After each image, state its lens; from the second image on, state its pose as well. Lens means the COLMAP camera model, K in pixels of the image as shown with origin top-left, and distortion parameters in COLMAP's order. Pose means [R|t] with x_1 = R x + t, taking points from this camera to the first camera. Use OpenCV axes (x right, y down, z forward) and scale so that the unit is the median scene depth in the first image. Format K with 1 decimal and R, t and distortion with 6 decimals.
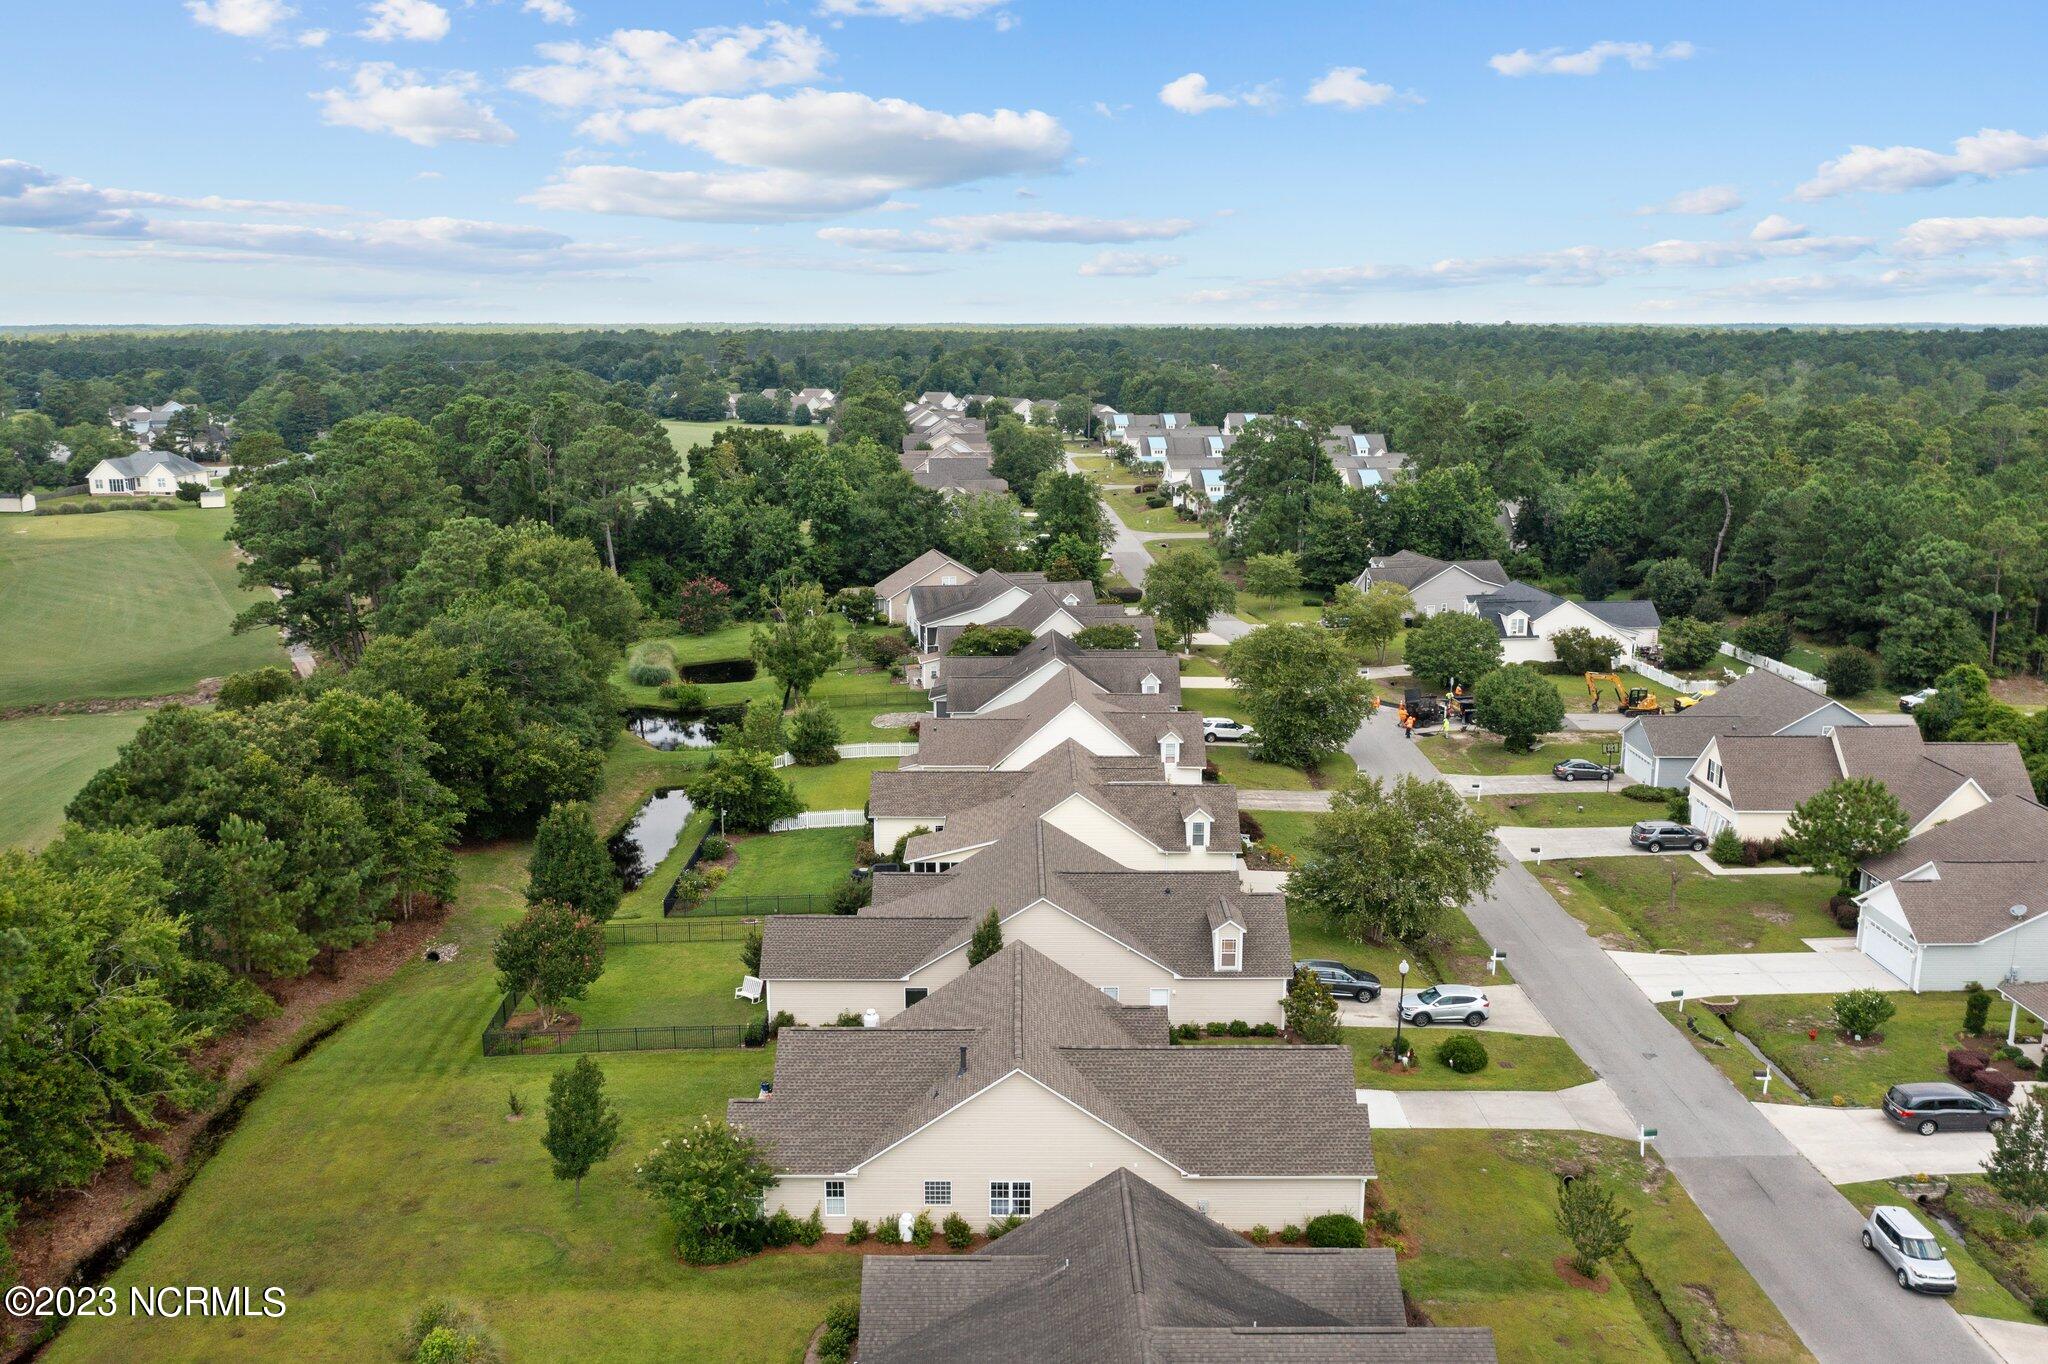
lens RADIAL K [[1638.5, 0, 1013.8], [0, 1638.5, 686.5], [0, 0, 1]] dist [-0.009115, -0.001768]
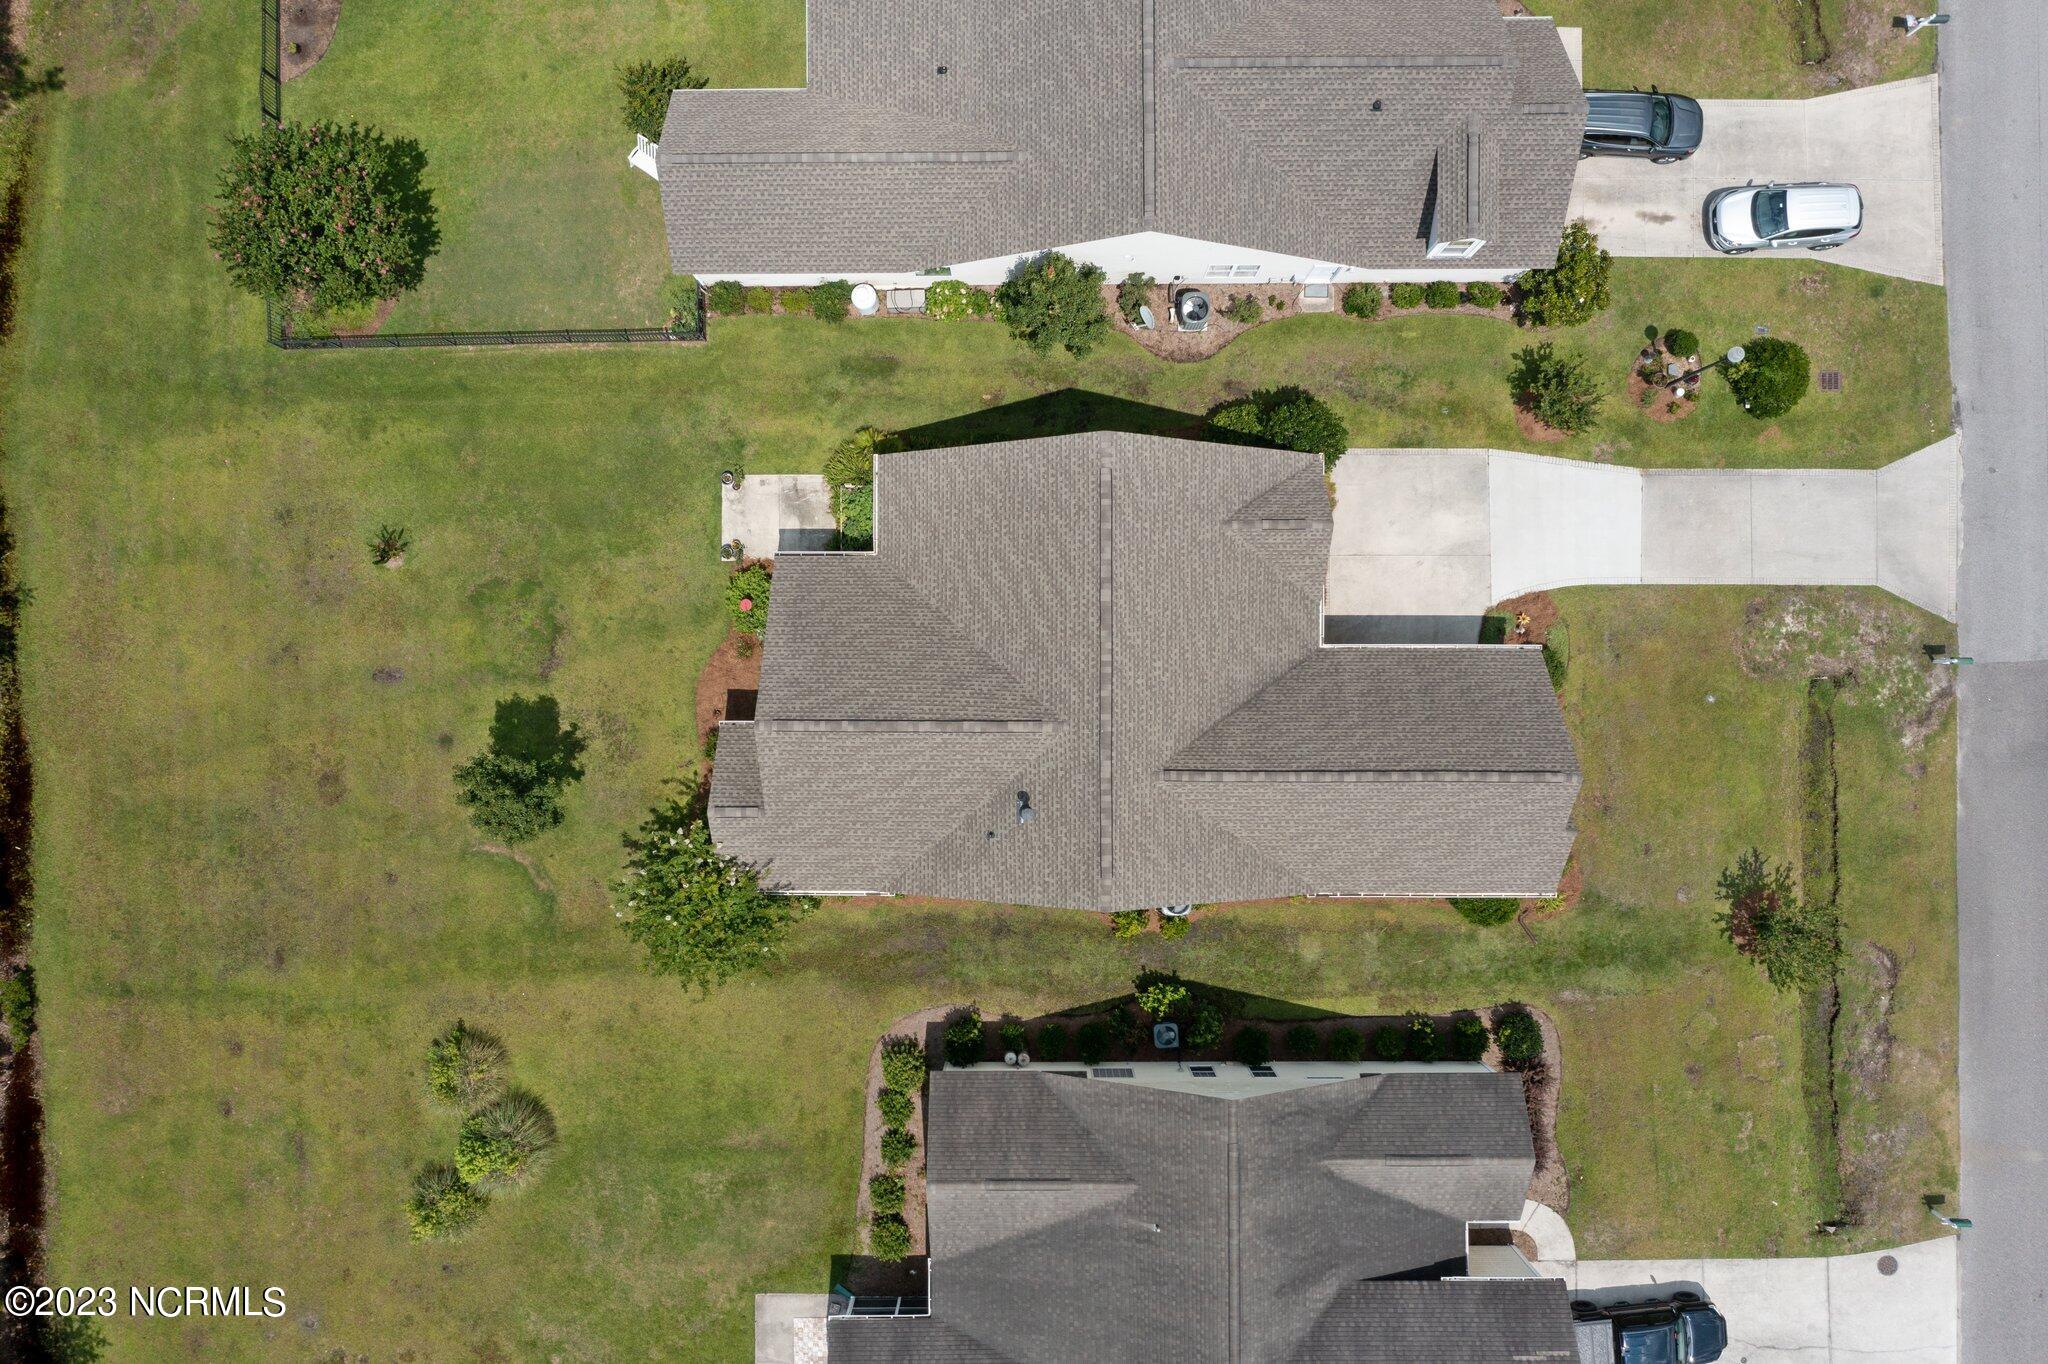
lens RADIAL K [[1609.7, 0, 1011.5], [0, 1609.7, 691.3], [0, 0, 1]] dist [-0.009228, -0.000119]
pose [[0.999943, -0.003646, -0.009991, -0.024659], [0.010546, 0.218253, 0.975835, -0.374227], [-0.001377, -0.975885, 0.218279, 0.725877]]
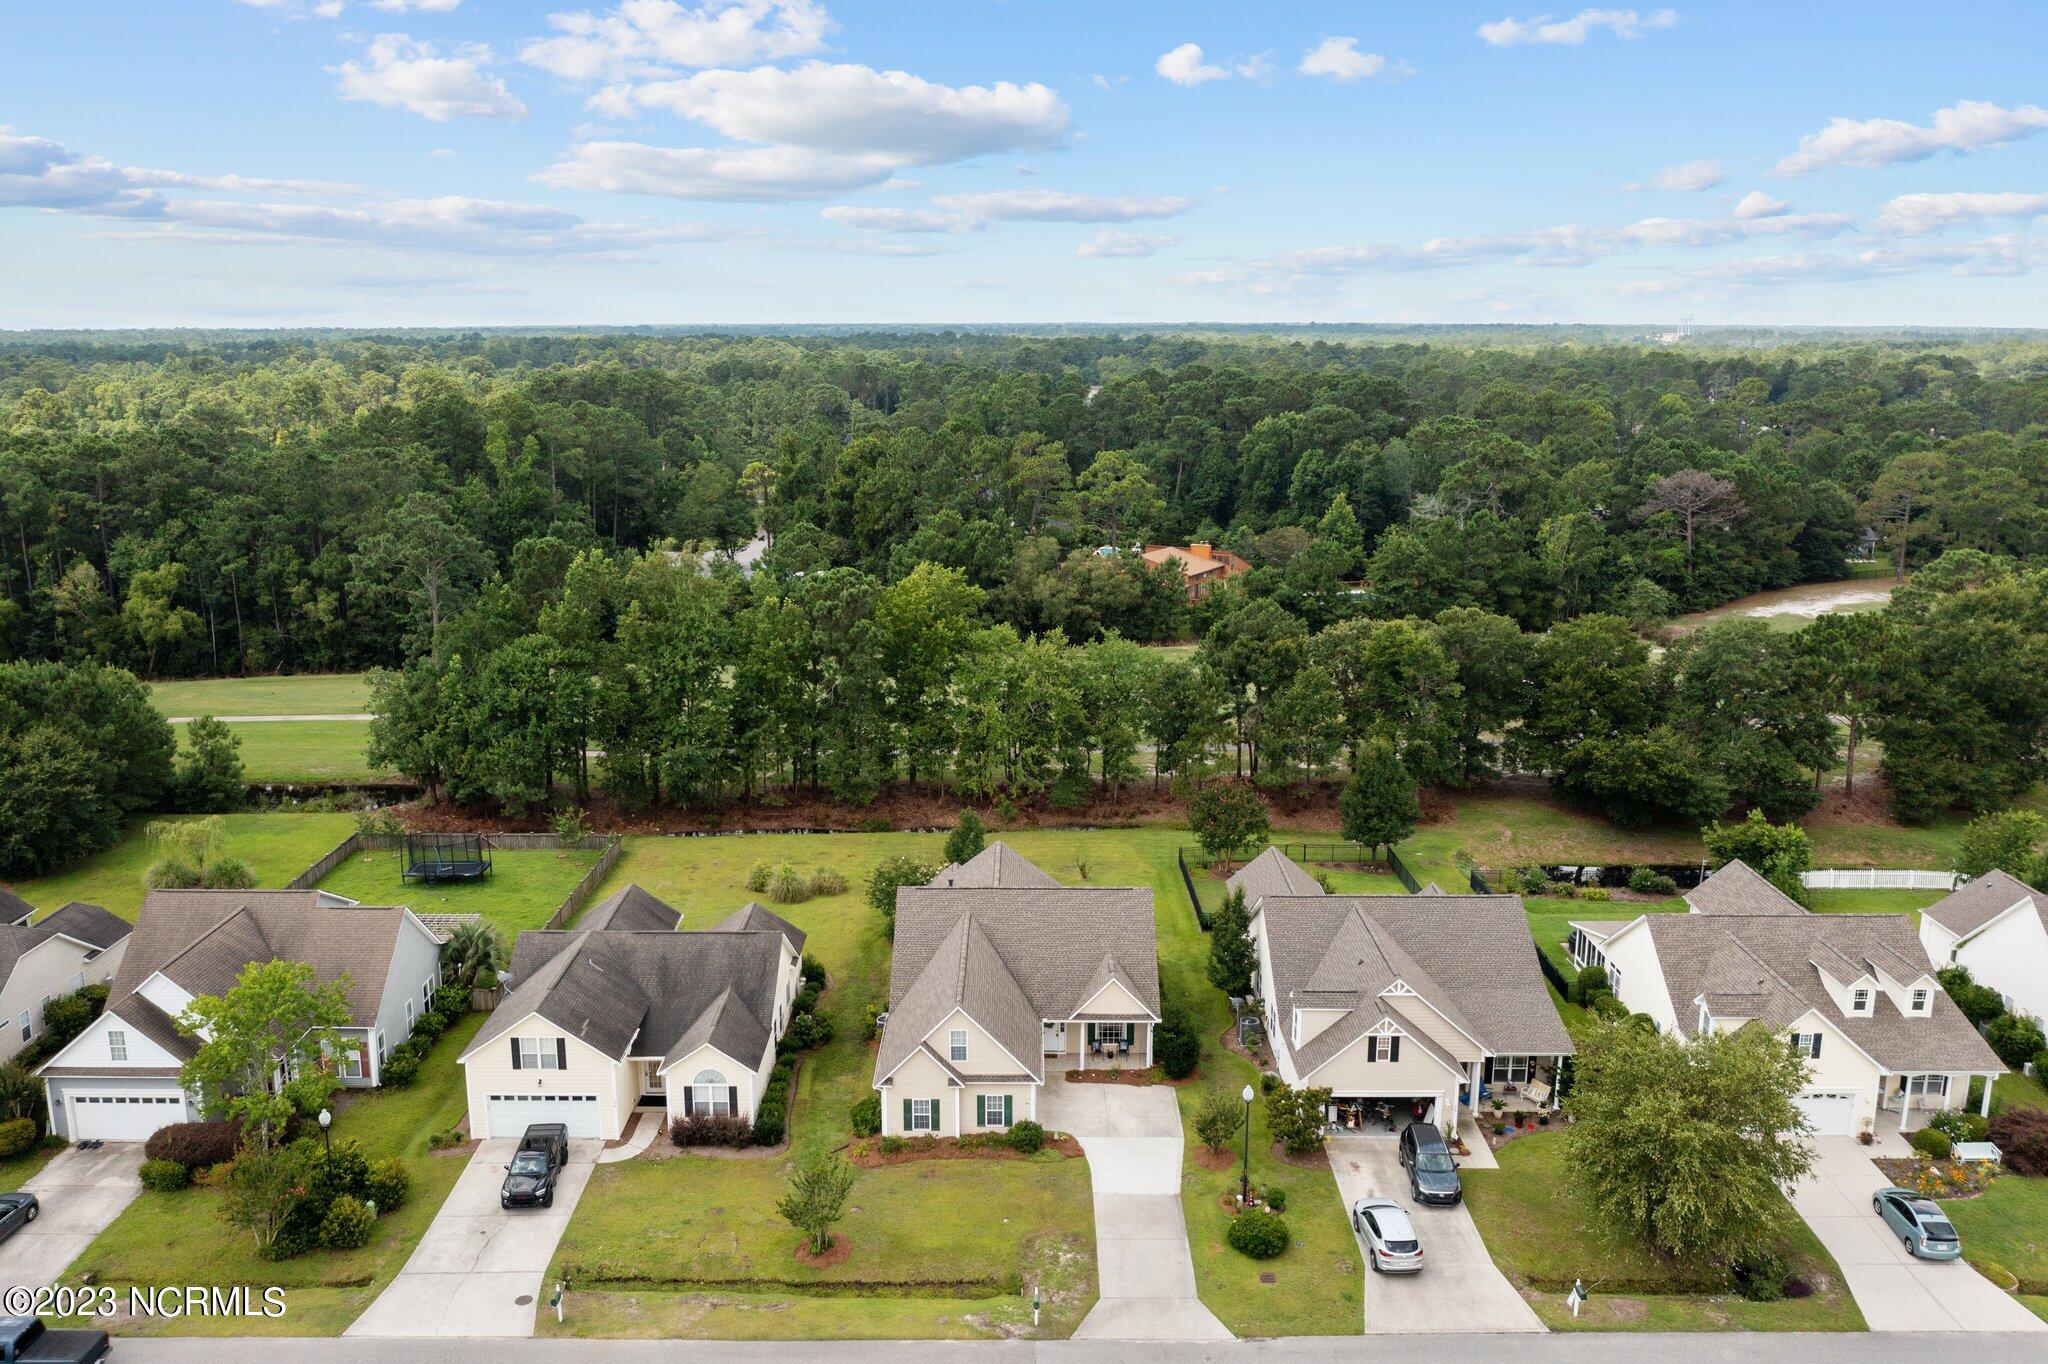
lens RADIAL K [[1635.1, 0, 1024.0], [0, 1635.1, 682.0], [0, 0, 1]] dist [-0.024322, 0.002162]
pose [[0.002877, 0.215579, -0.976482, 1.006514], [-0.222570, 0.952130, 0.209548, -0.186224], [0.974912, 0.216733, 0.050721, 0.768968]]
